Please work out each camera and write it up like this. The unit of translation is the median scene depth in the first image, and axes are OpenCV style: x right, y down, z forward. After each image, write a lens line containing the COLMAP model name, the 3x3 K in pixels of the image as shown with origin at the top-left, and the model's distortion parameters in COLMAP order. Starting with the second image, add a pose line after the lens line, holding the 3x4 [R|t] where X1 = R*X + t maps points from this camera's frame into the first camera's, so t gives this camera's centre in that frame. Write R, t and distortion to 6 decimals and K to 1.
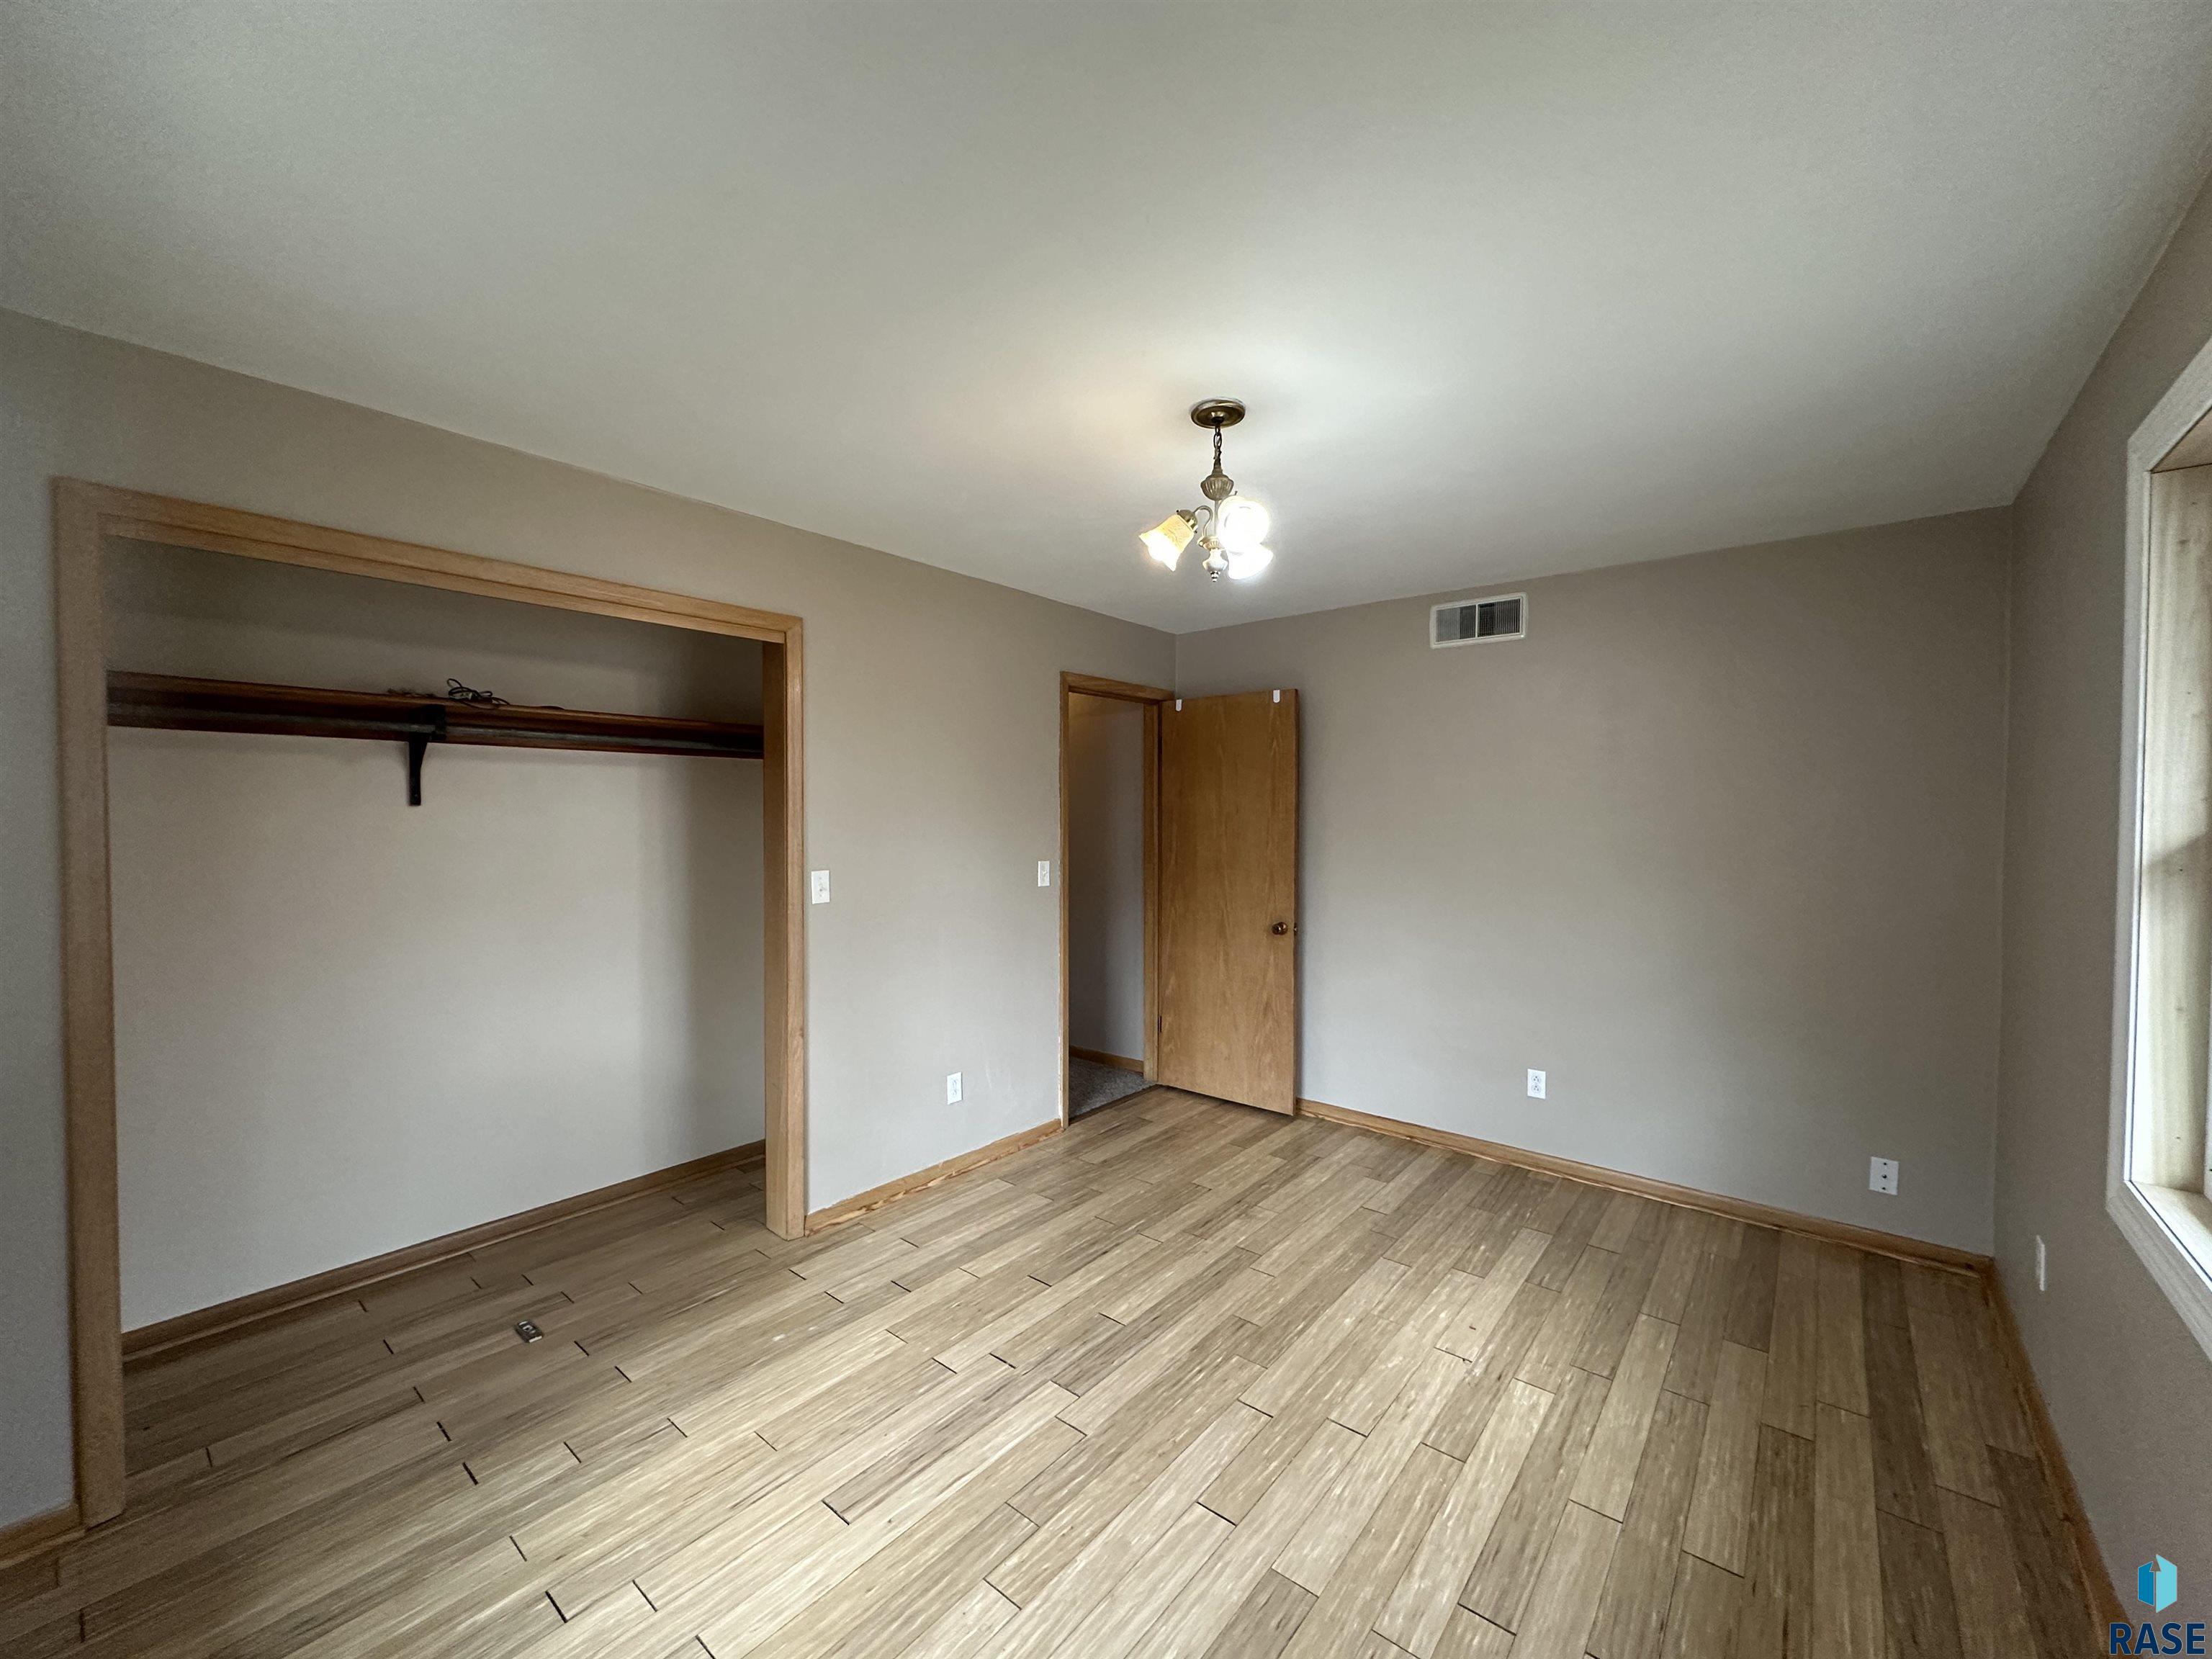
lens RADIAL K [[869.1, 0, 1100.3], [0, 869.1, 824.9], [0, 0, 1]] dist [-0.000845, -0.000229]
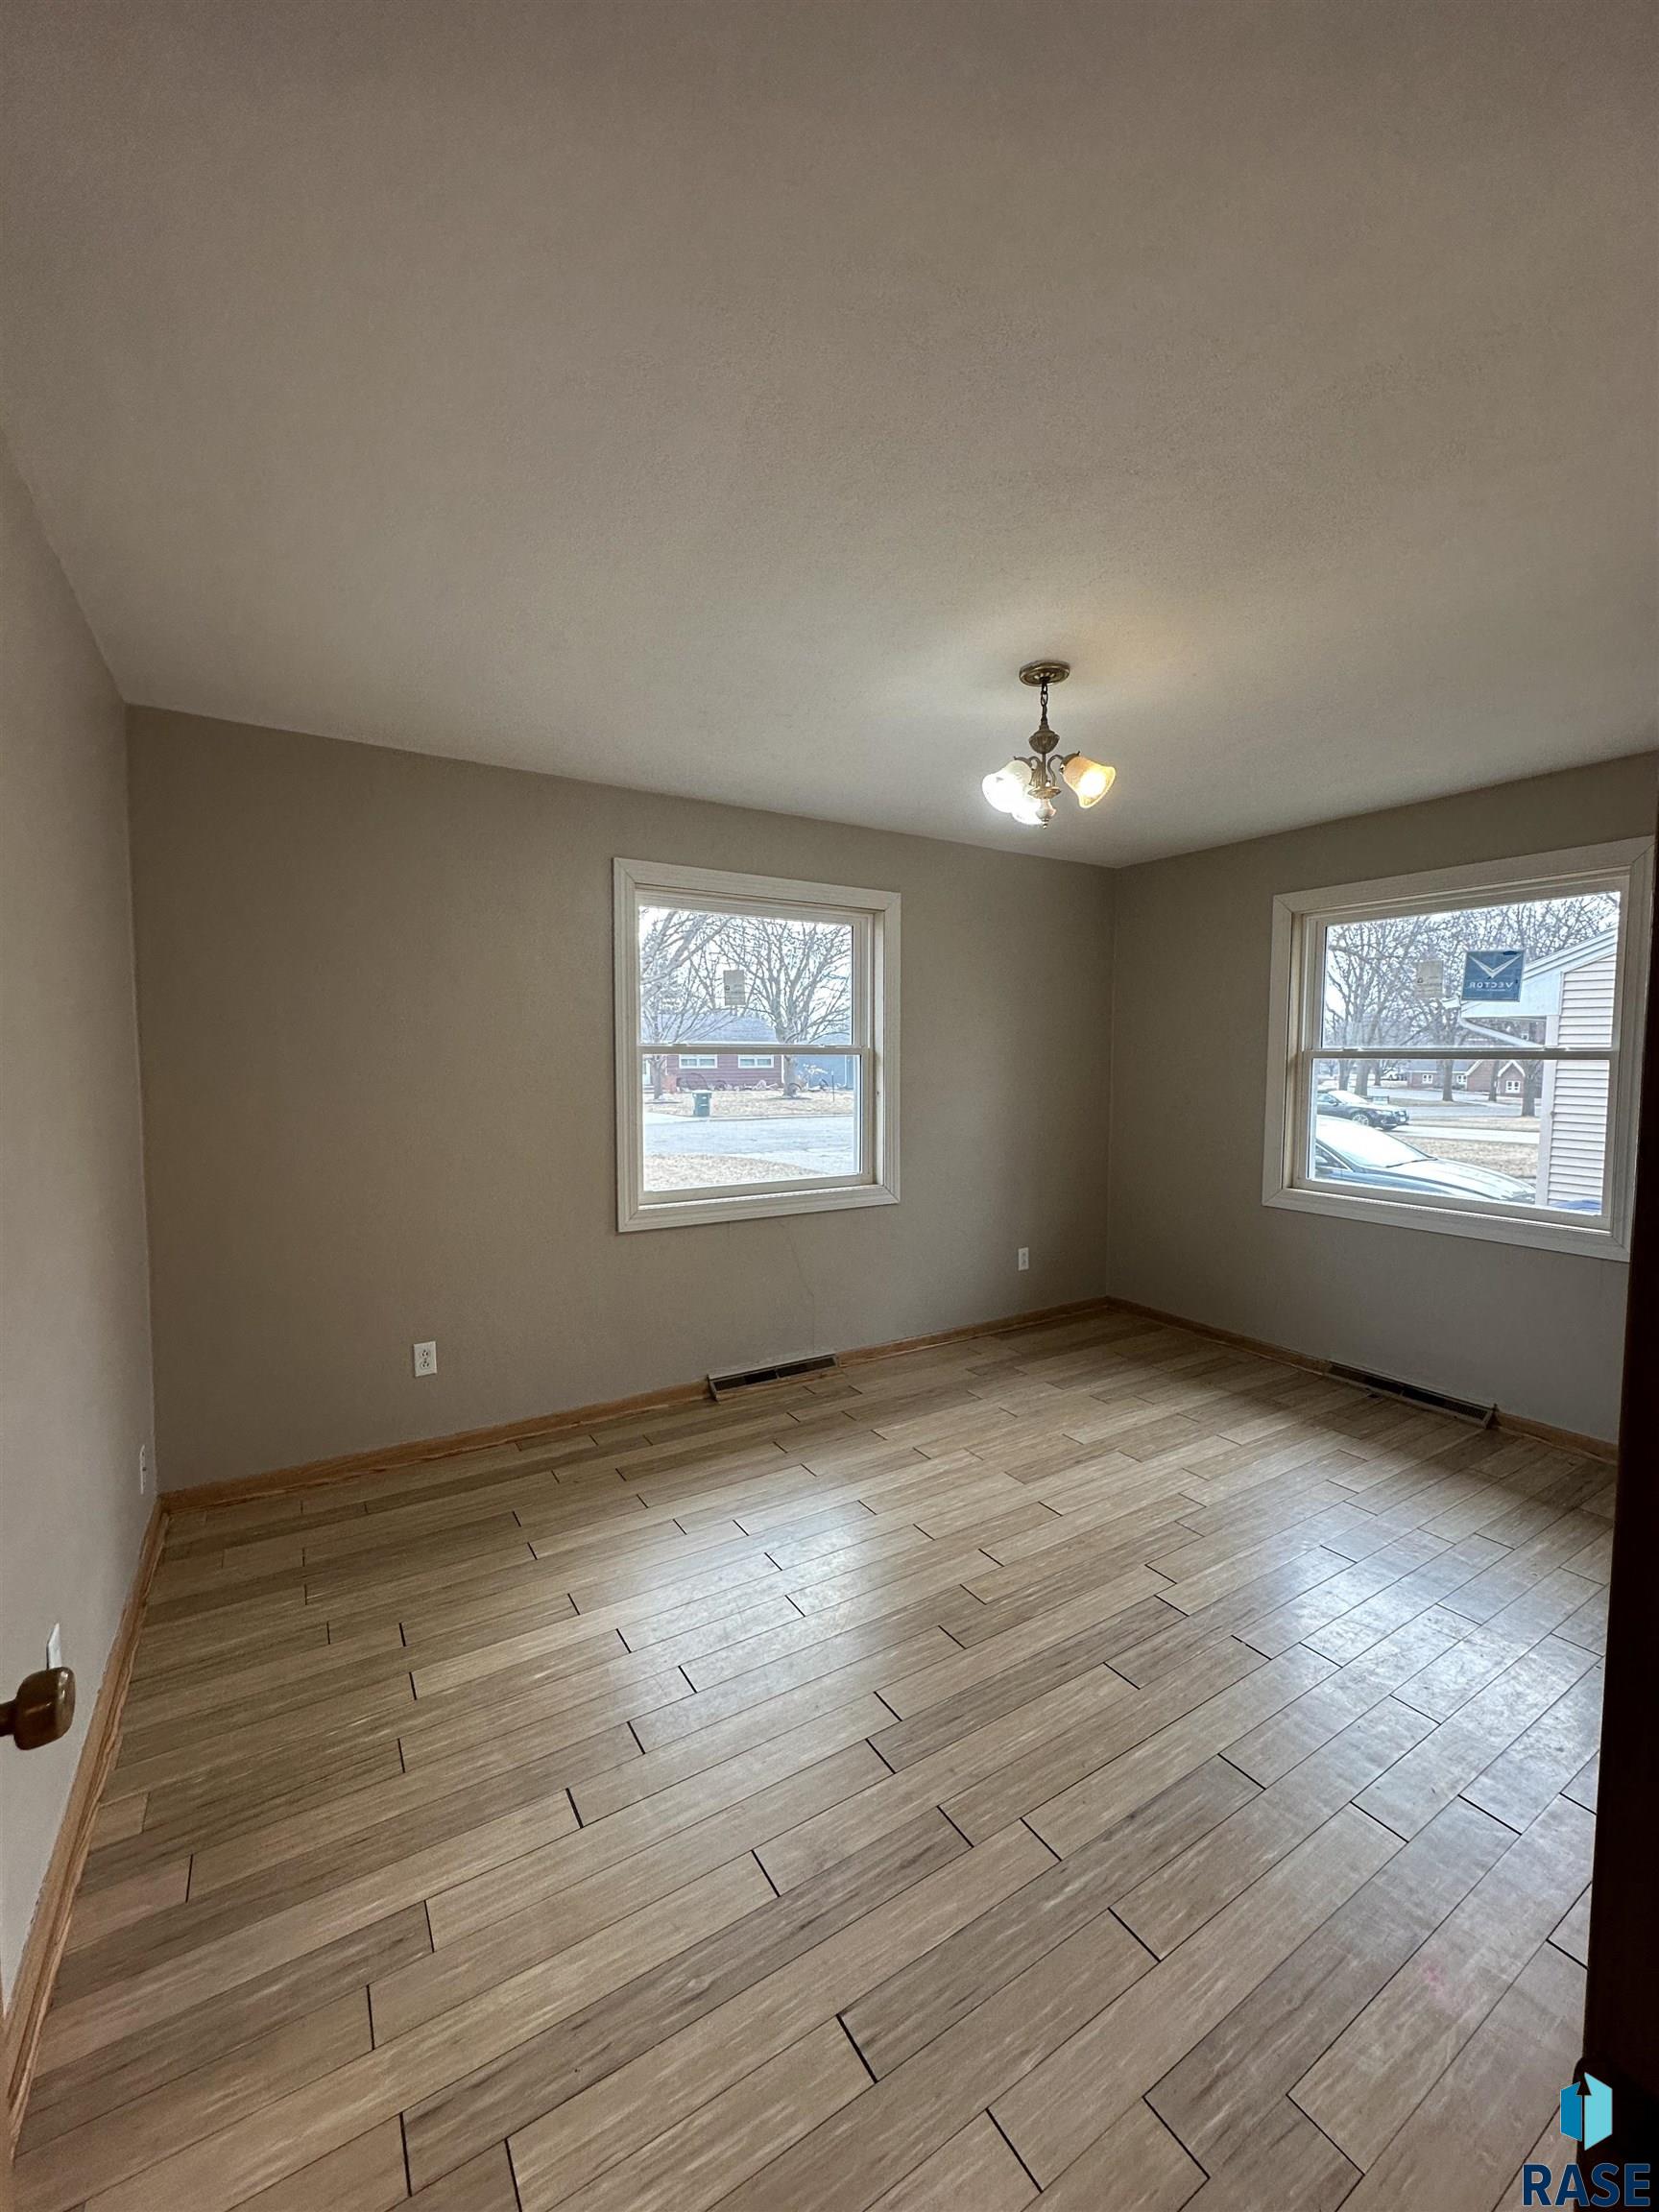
lens RADIAL K [[869.1, 0, 824.9], [0, 869.1, 1107.9], [0, 0, 1]] dist [-0.000845, -0.000229]
pose [[-0.947748, -0.024709, 0.318060, 0.038112], [-0.001255, 0.997277, 0.073736, -0.005183], [-0.319016, 0.069484, -0.945199, 2.284608]]
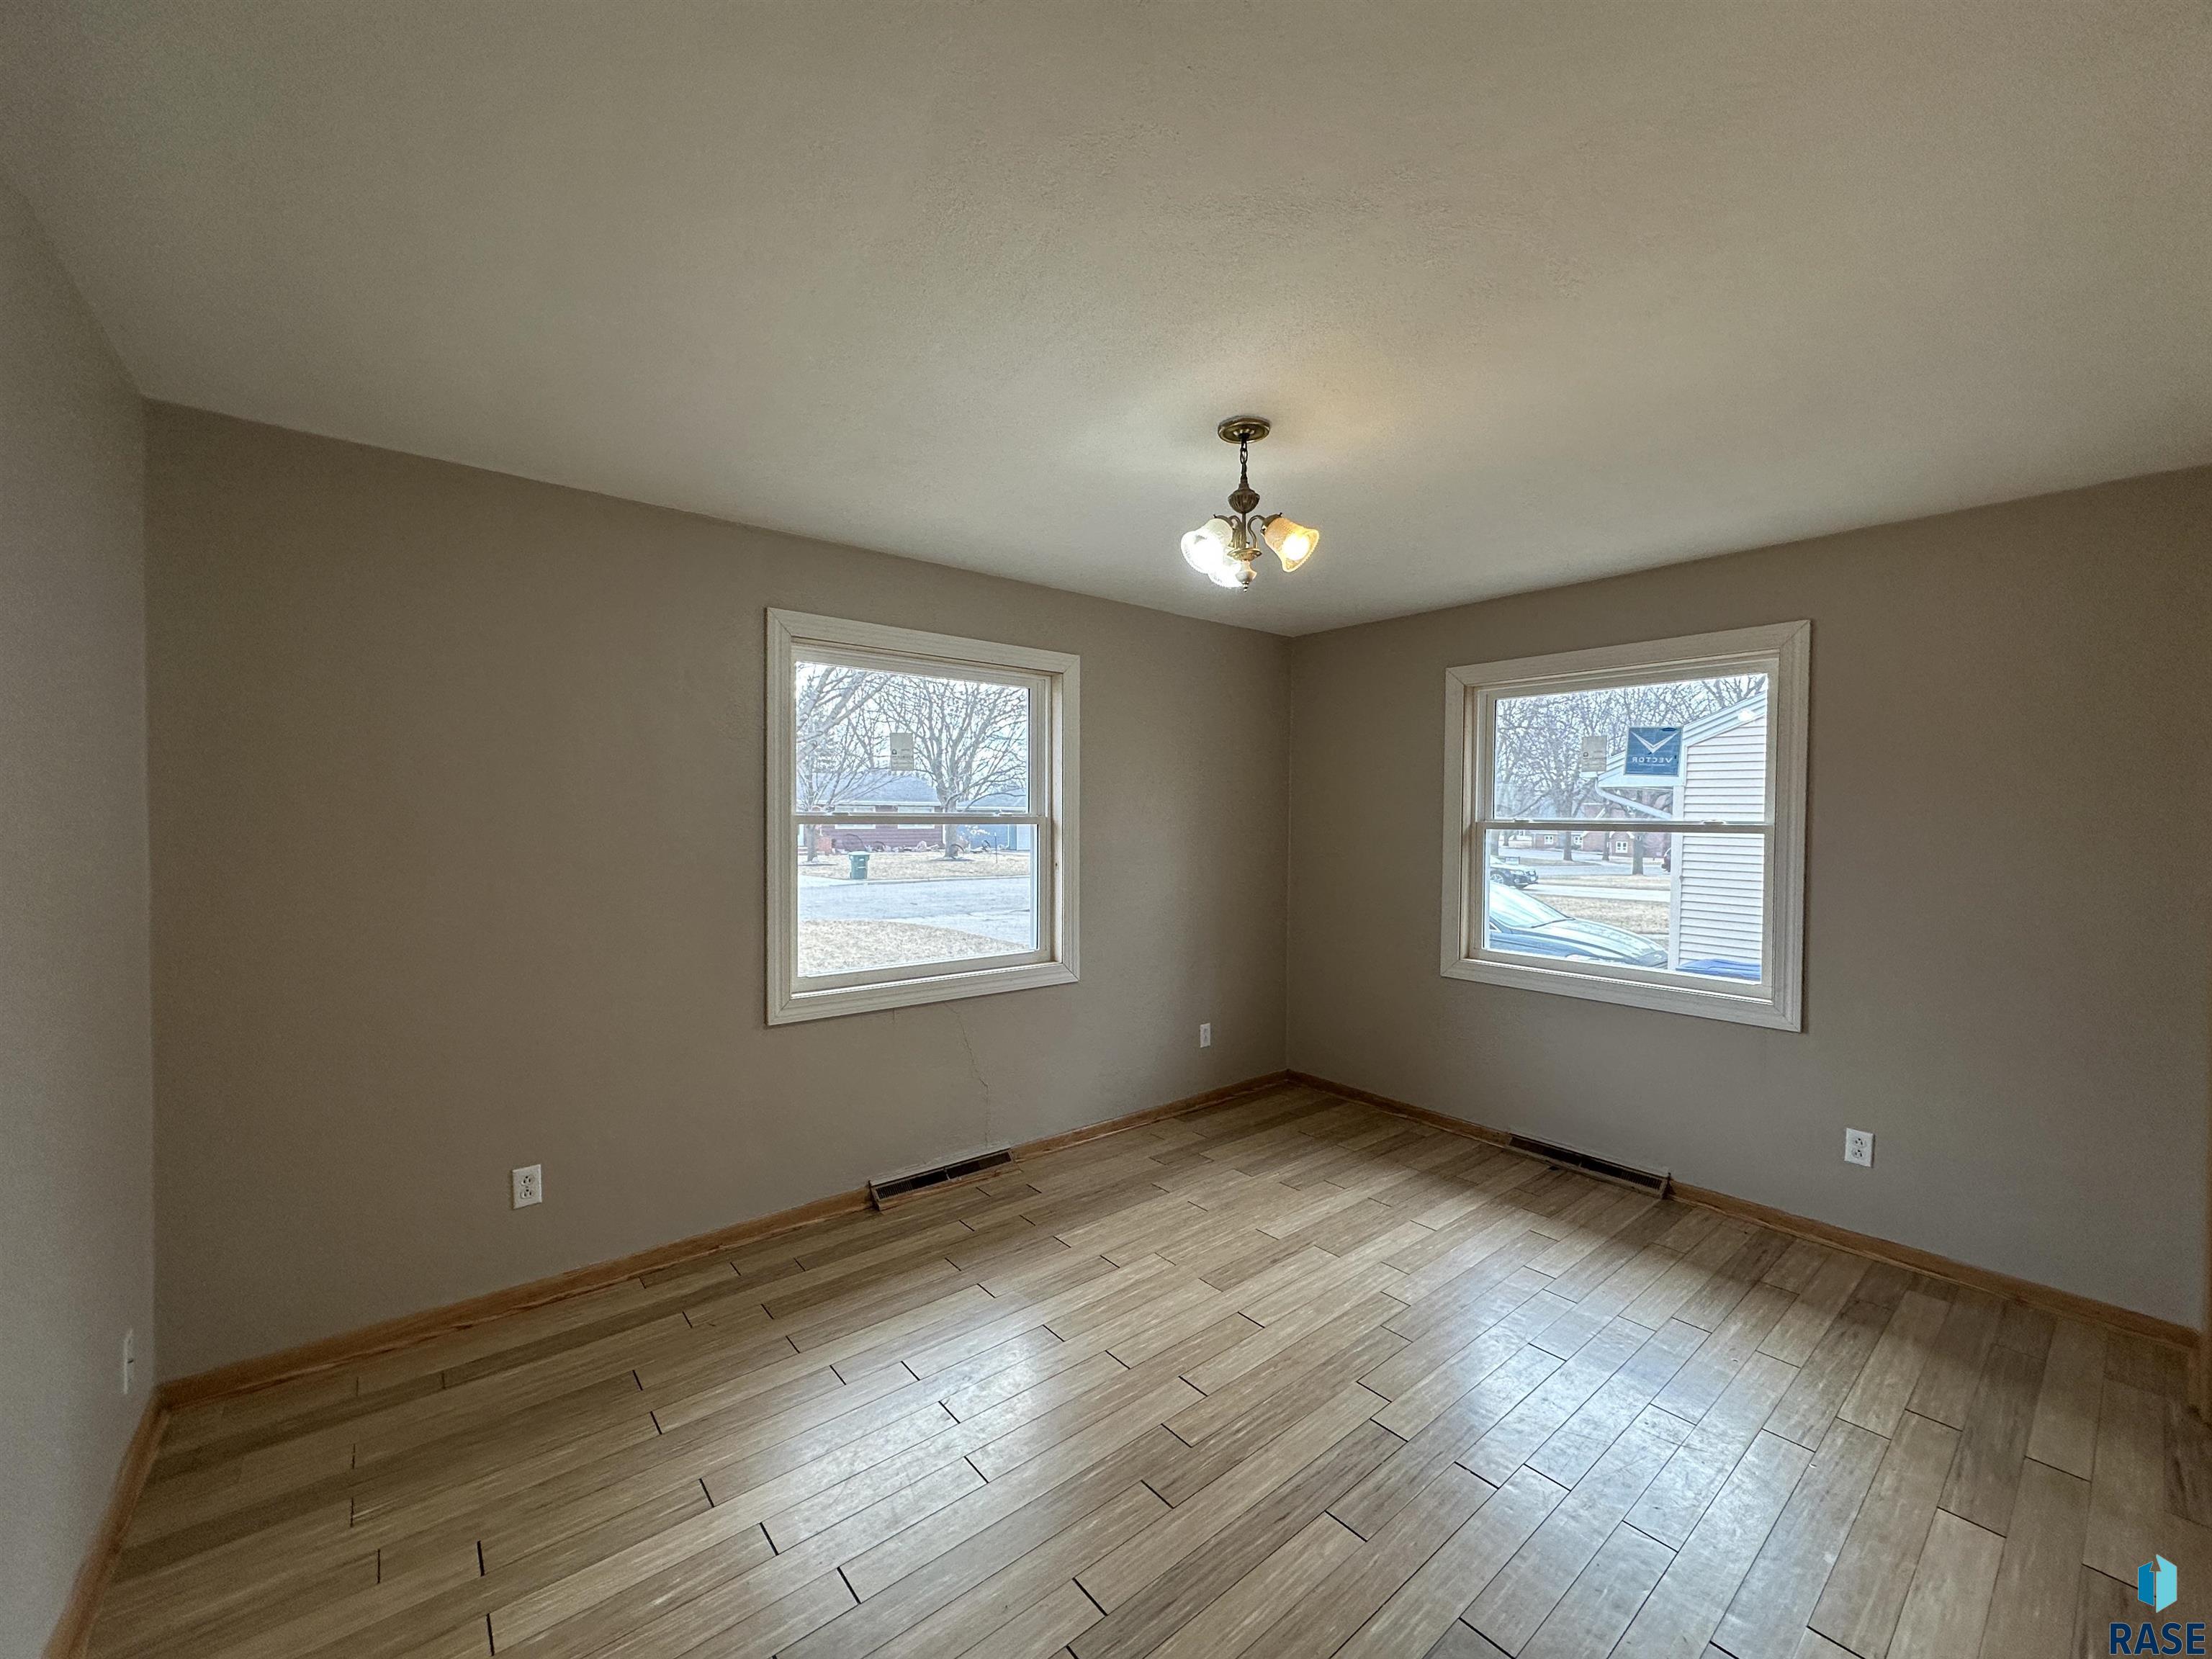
lens RADIAL K [[869.1, 0, 1103.3], [0, 869.1, 833.0], [0, 0, 1]] dist [-0.000845, -0.000229]
pose [[-0.981717, -0.013078, 0.189899, 0.102067], [-0.006950, 0.999435, 0.032899, -0.024223], [-0.190221, 0.030978, -0.981252, 2.182335]]
